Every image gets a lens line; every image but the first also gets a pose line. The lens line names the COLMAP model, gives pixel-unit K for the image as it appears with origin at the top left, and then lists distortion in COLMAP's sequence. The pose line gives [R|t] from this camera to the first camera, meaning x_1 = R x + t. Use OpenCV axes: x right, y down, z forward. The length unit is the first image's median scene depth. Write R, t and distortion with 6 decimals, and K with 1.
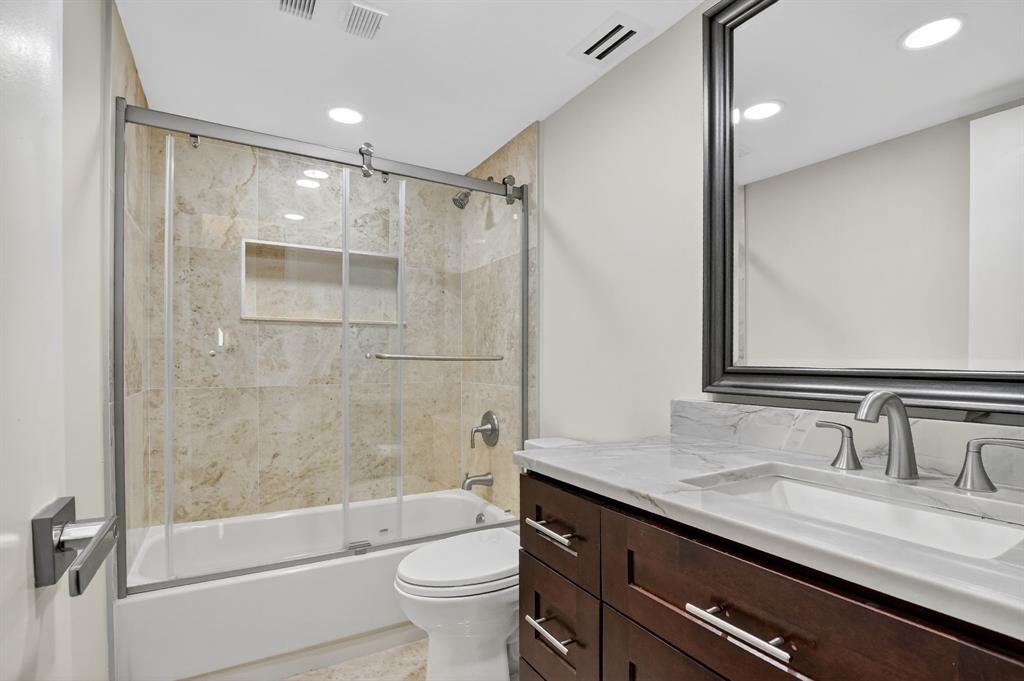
lens RADIAL K [[476.1, 0, 511.8], [0, 476.1, 367.8], [0, 0, 1]] dist [-0.029572, 0.000428]
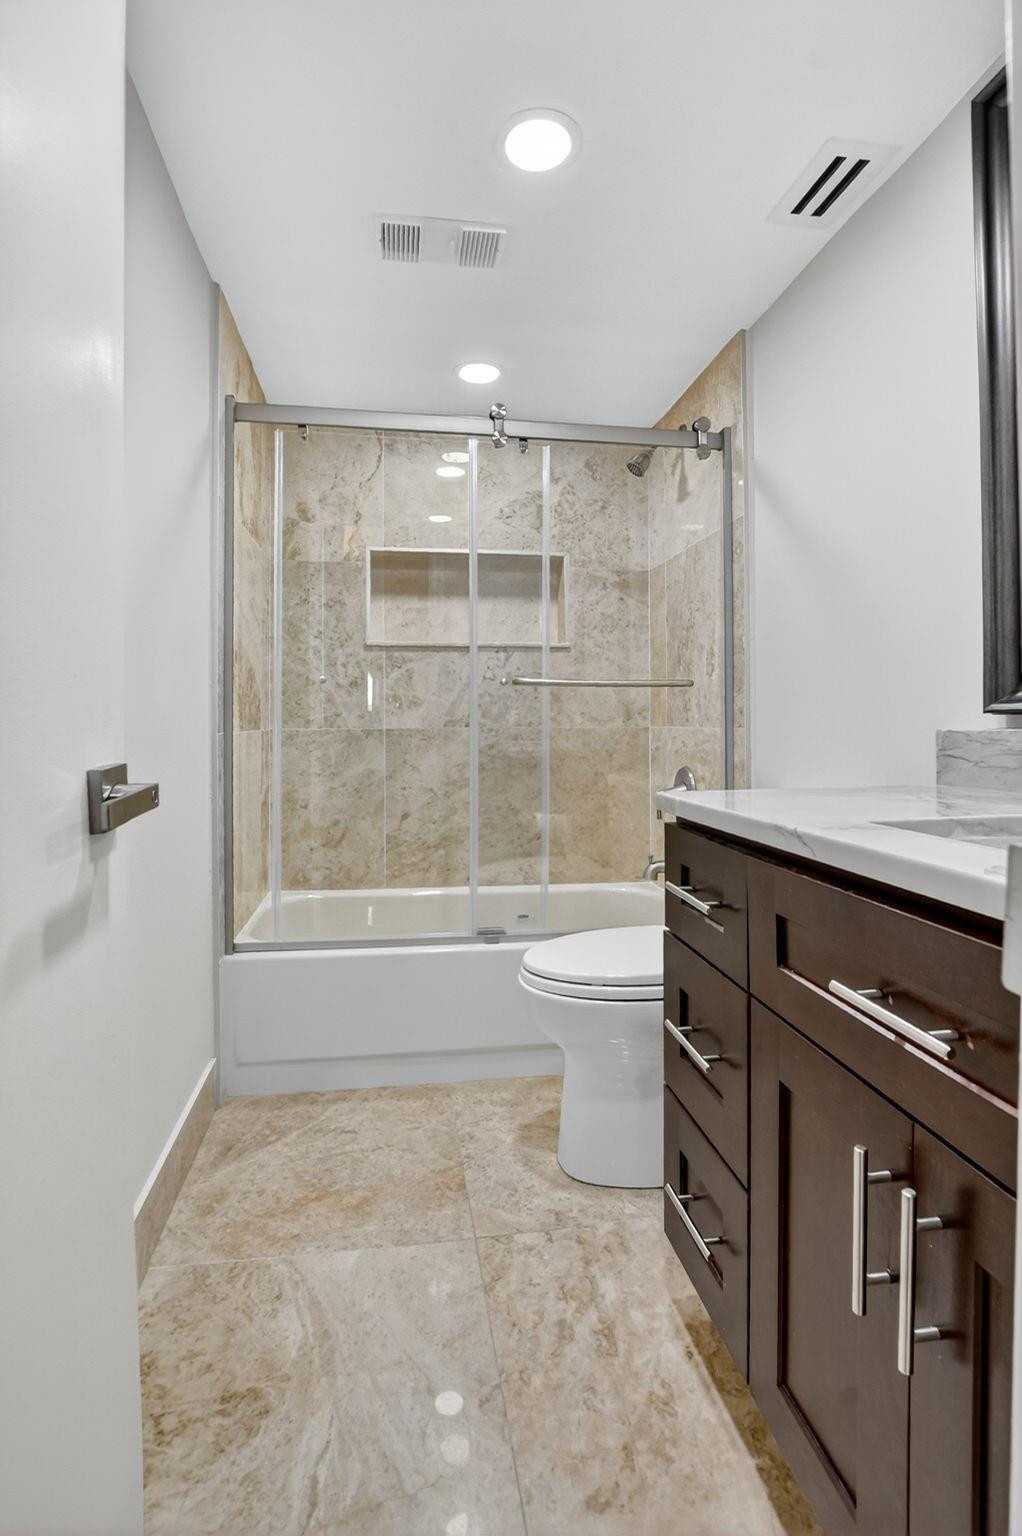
lens RADIAL K [[712.4, 0, 512.9], [0, 712.4, 727.0], [0, 0, 1]] dist [-0.027662, -0.000166]
pose [[0.927659, -0.004577, -0.373400, 0.119685], [-0.000851, 0.999896, -0.014370, 0.055354], [0.373427, 0.013648, 0.927559, -0.042331]]
